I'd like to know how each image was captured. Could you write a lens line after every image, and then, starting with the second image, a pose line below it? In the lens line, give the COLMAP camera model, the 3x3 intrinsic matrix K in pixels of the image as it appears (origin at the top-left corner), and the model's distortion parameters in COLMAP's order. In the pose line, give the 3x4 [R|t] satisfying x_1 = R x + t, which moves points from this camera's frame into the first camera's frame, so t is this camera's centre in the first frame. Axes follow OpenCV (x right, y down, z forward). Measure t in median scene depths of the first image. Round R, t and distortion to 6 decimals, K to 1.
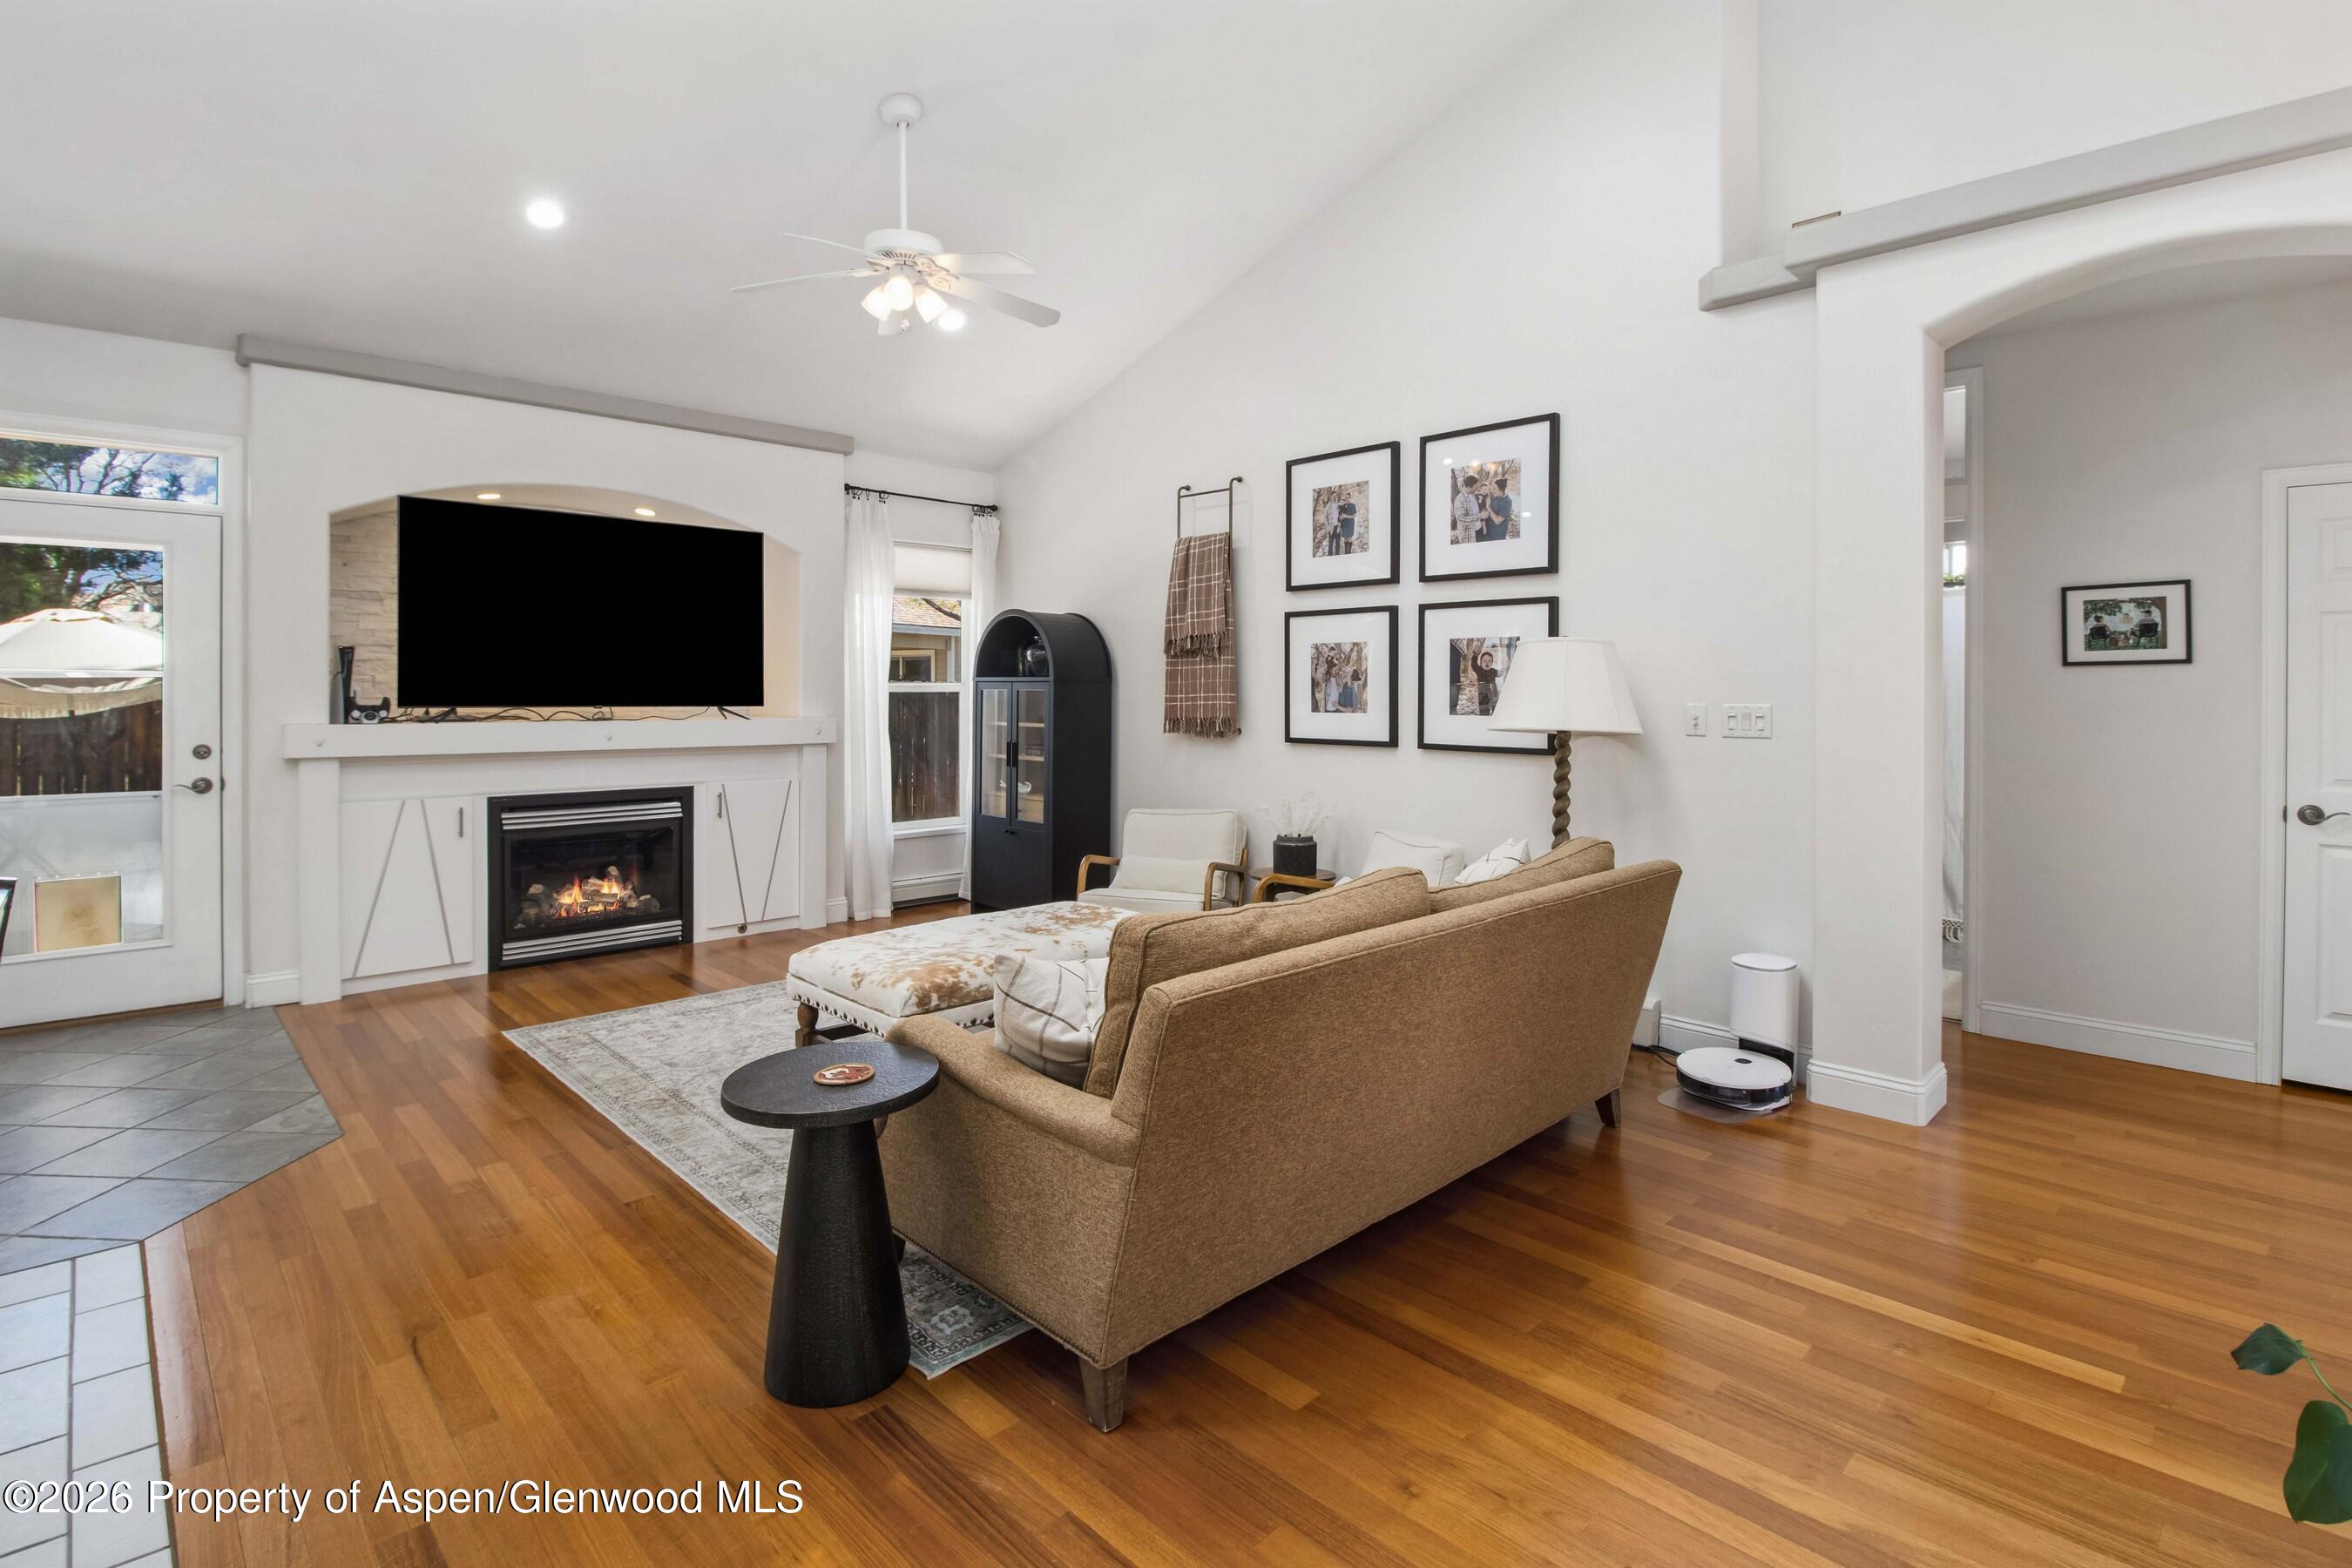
lens RADIAL K [[1140.7, 0, 1178.1], [0, 1140.7, 698.9], [0, 0, 1]] dist [-0.001423, -0.000420]
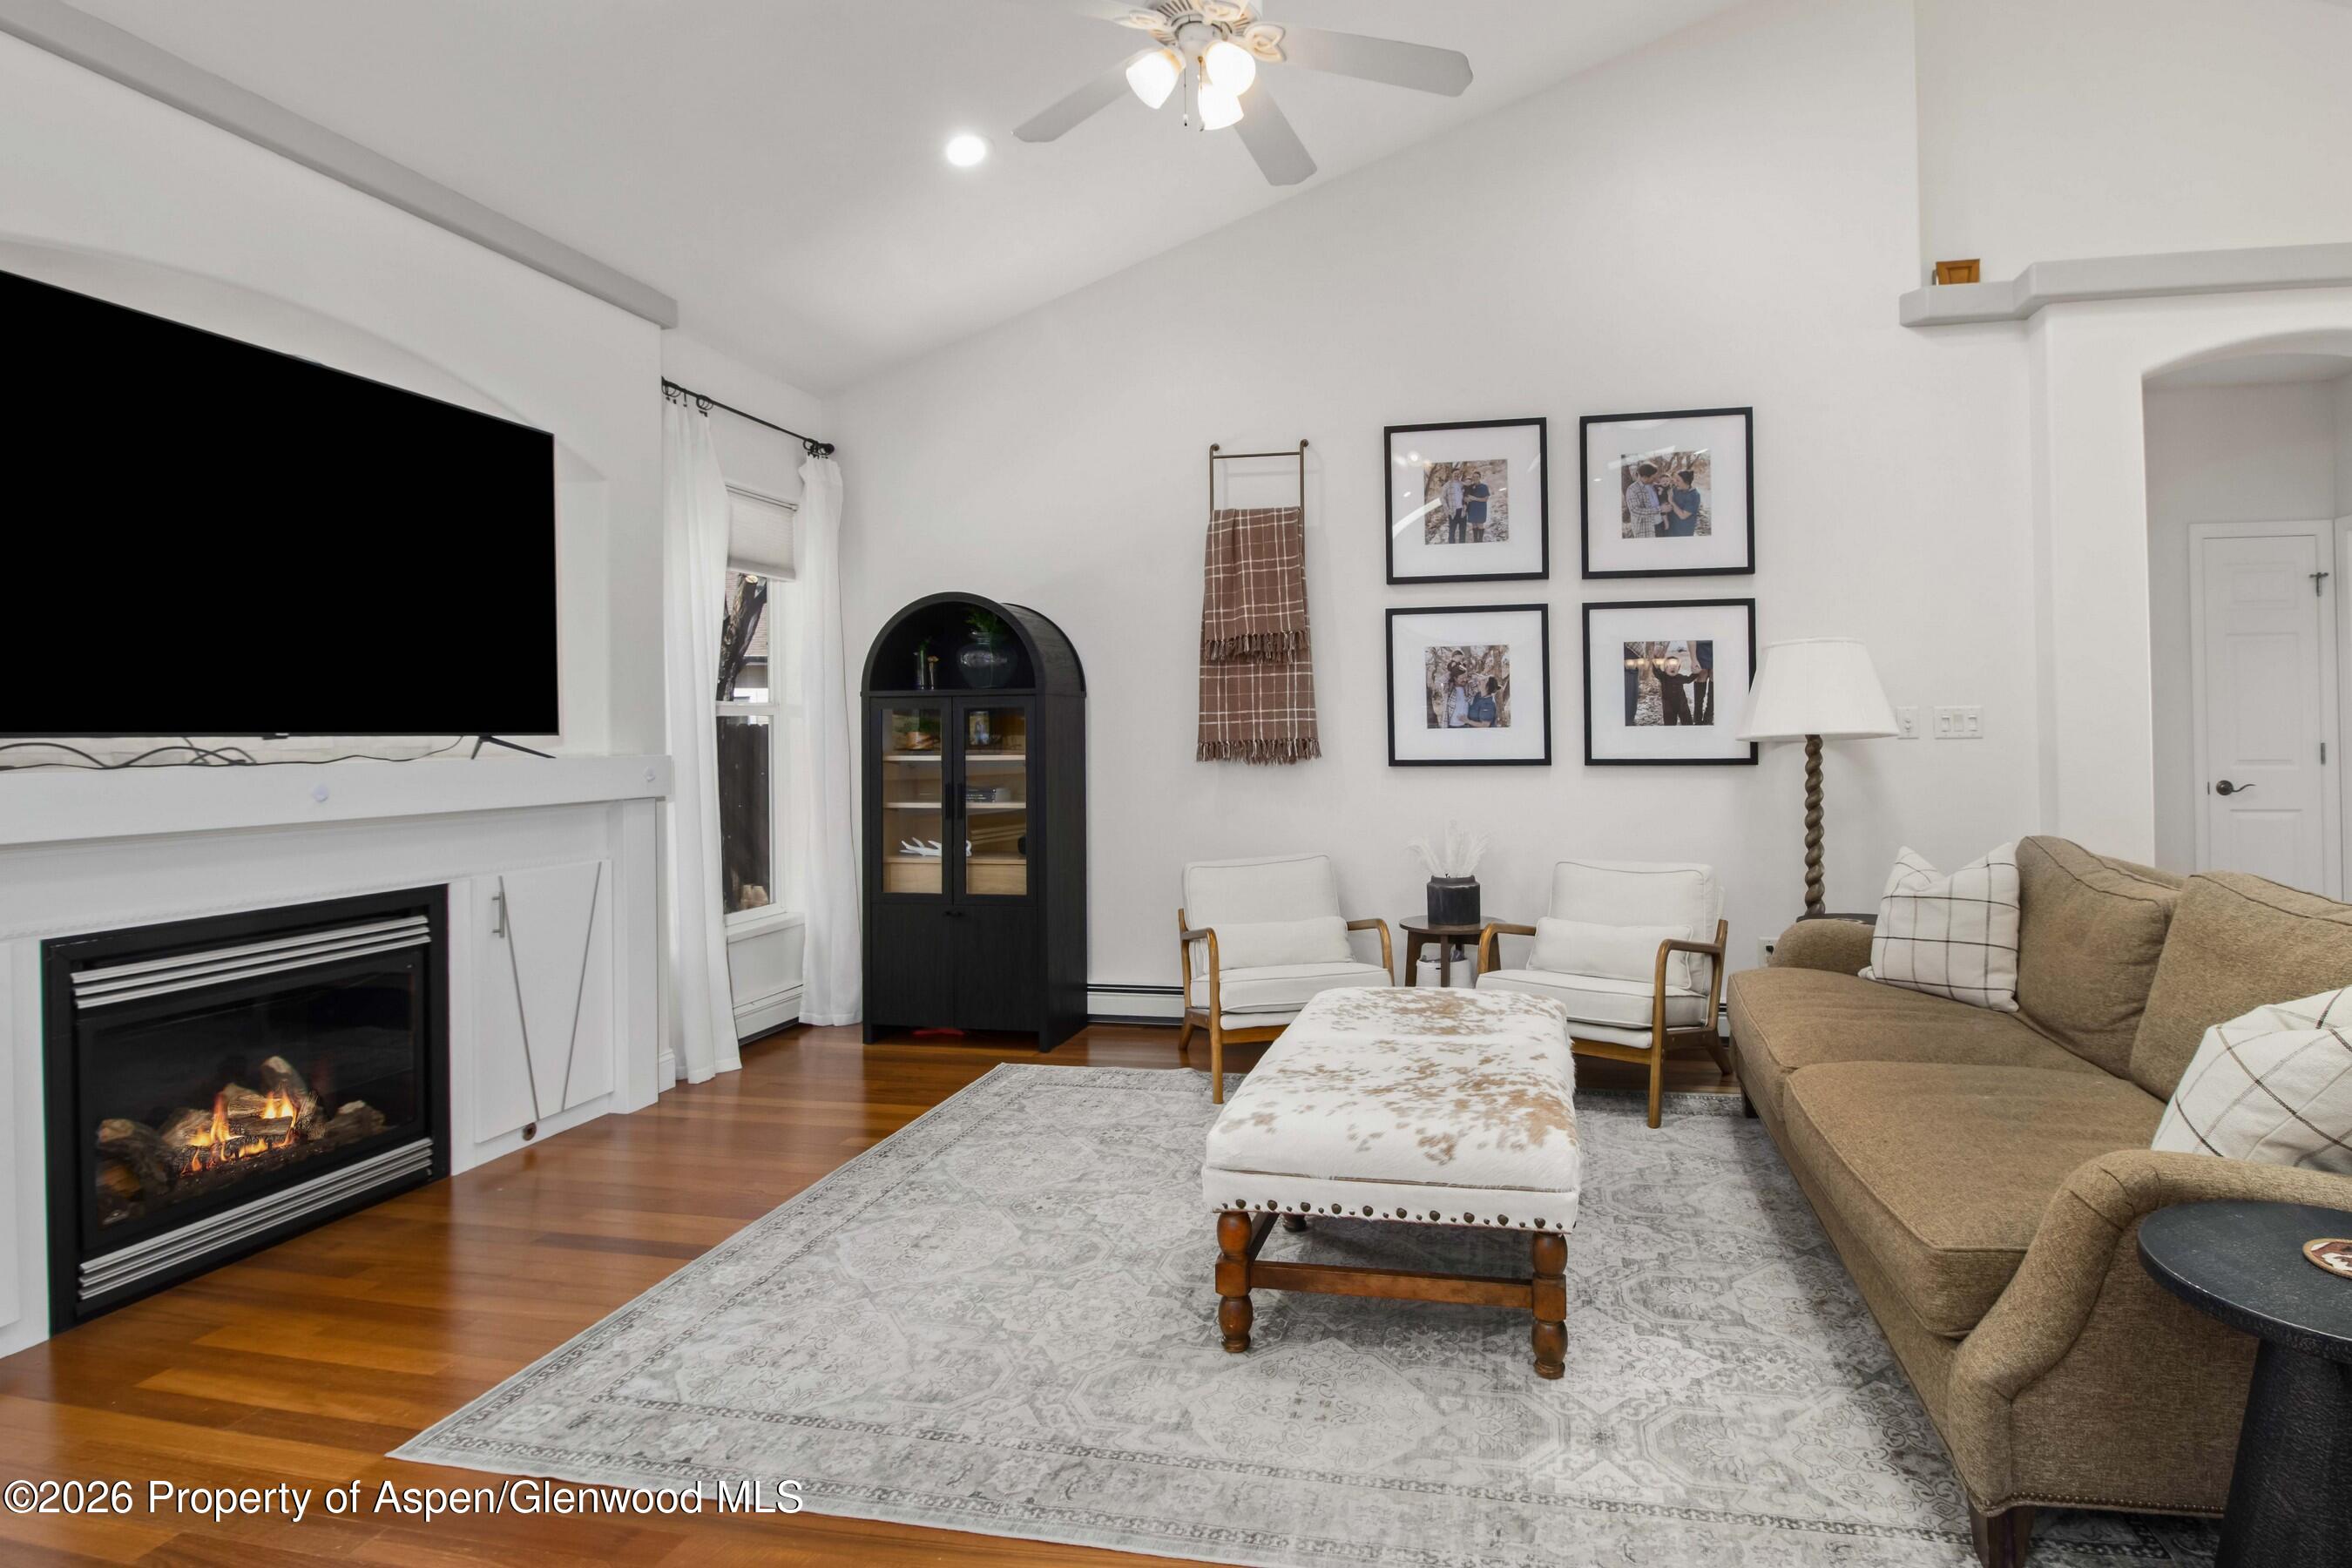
lens RADIAL K [[1194.9, 0, 1315.1], [0, 1194.9, 720.6], [0, 0, 1]] dist [-0.002372, -0.009529]
pose [[0.813792, -0.006731, 0.581118, -0.464566], [0.018392, 0.999730, -0.014176, 0.016790], [-0.580866, 0.022224, 0.813696, 0.338167]]
